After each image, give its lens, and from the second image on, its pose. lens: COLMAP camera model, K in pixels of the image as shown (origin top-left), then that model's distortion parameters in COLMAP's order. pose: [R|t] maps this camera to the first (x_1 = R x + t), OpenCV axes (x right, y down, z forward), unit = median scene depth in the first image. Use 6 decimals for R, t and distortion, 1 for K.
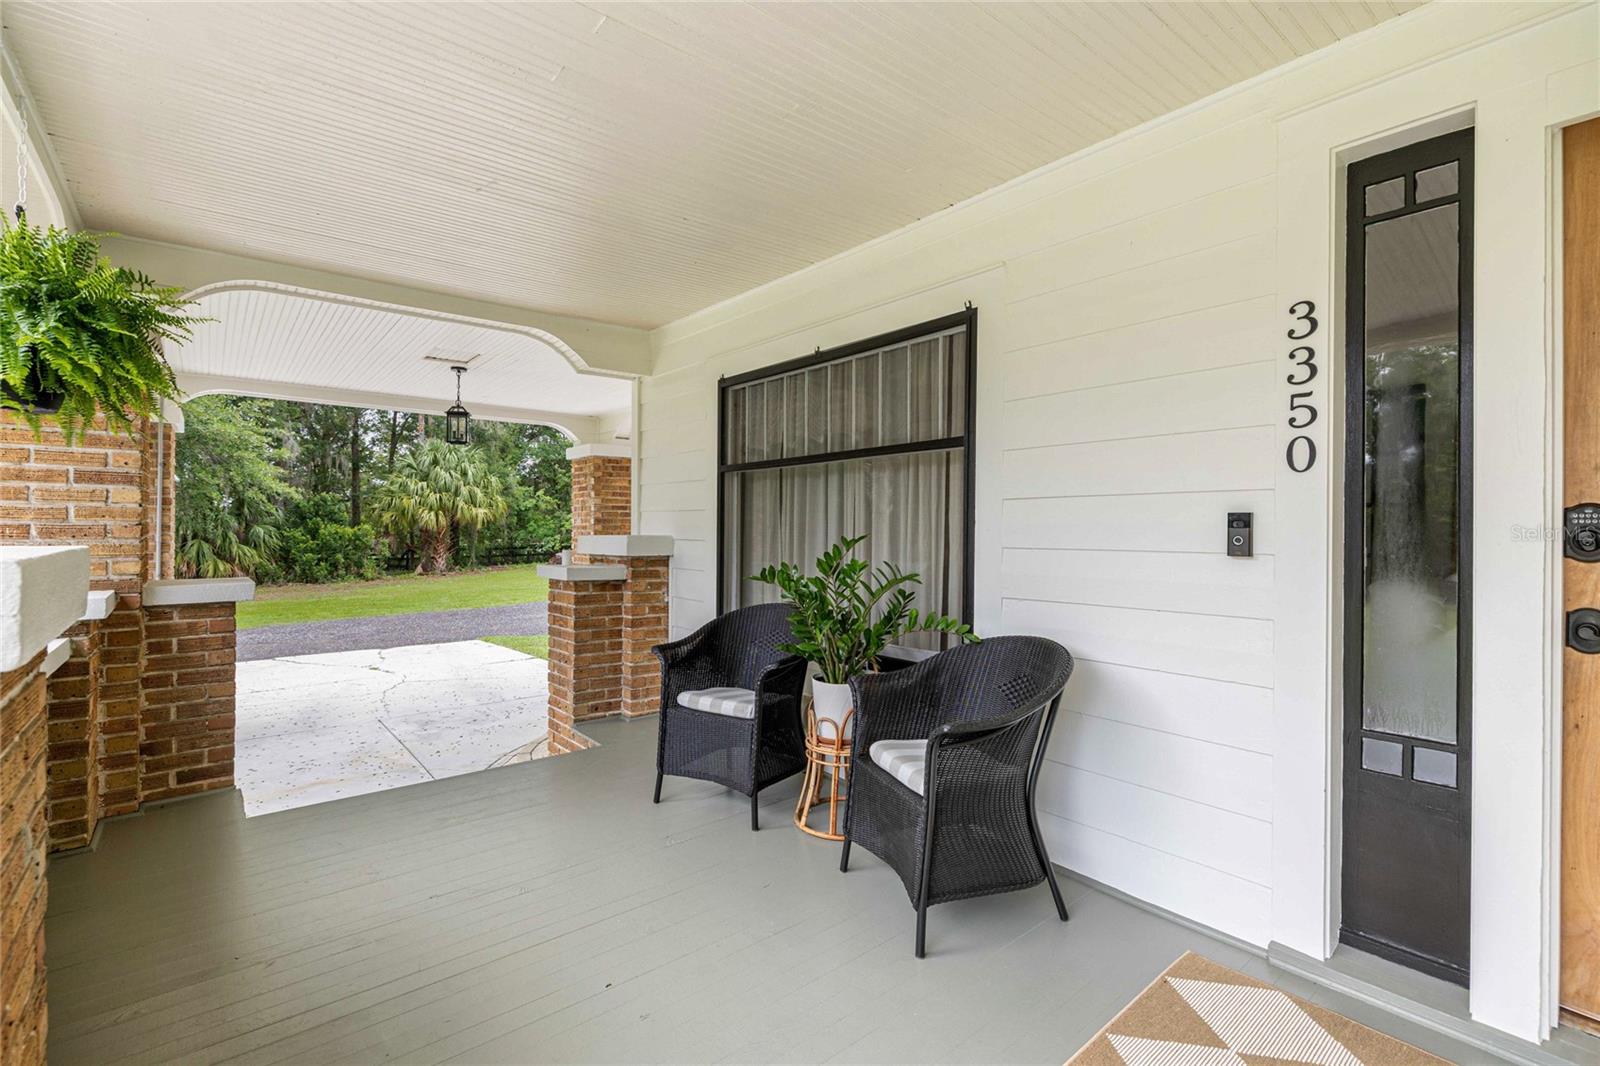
lens RADIAL K [[725.9, 0, 794.4], [0, 725.9, 531.1], [0, 0, 1]] dist [-0.001693, 0.000650]
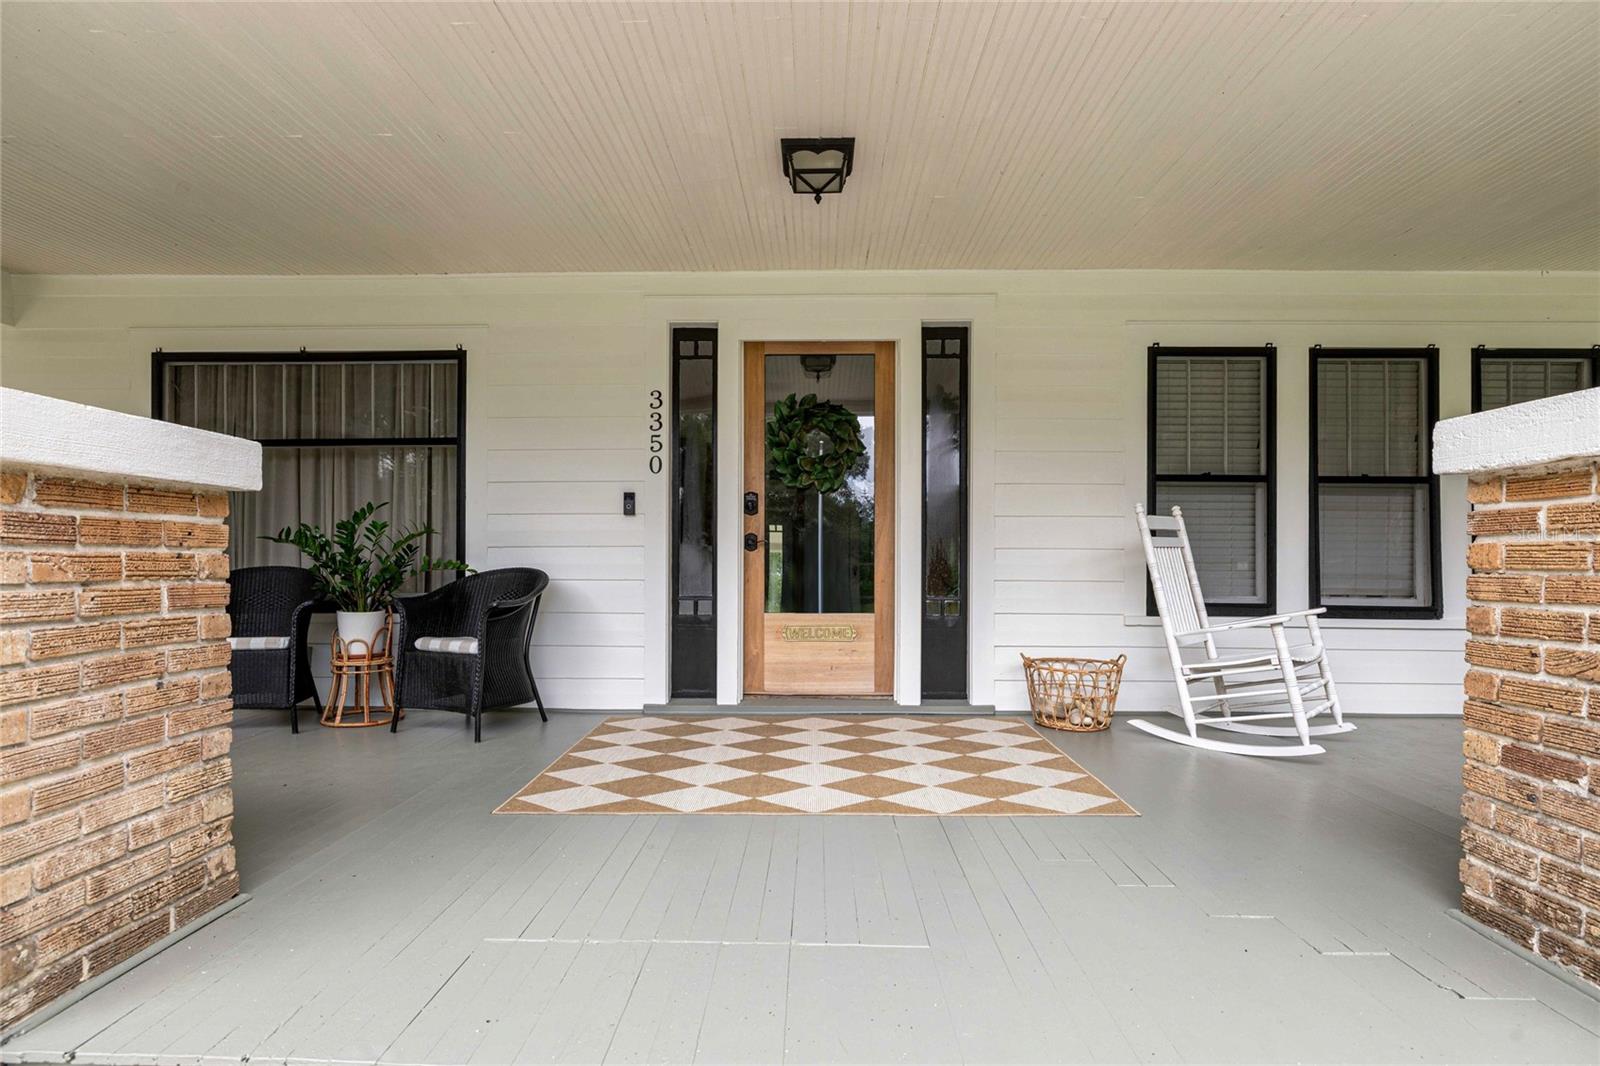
lens RADIAL K [[822.7, 0, 797.2], [0, 822.7, 546.7], [0, 0, 1]] dist [0.000583, 0.000220]
pose [[0.669451, 0.008856, 0.742803, -0.692331], [0.003125, 0.999887, -0.014738, 0.147219], [-0.742849, 0.012188, 0.669348, -0.776680]]
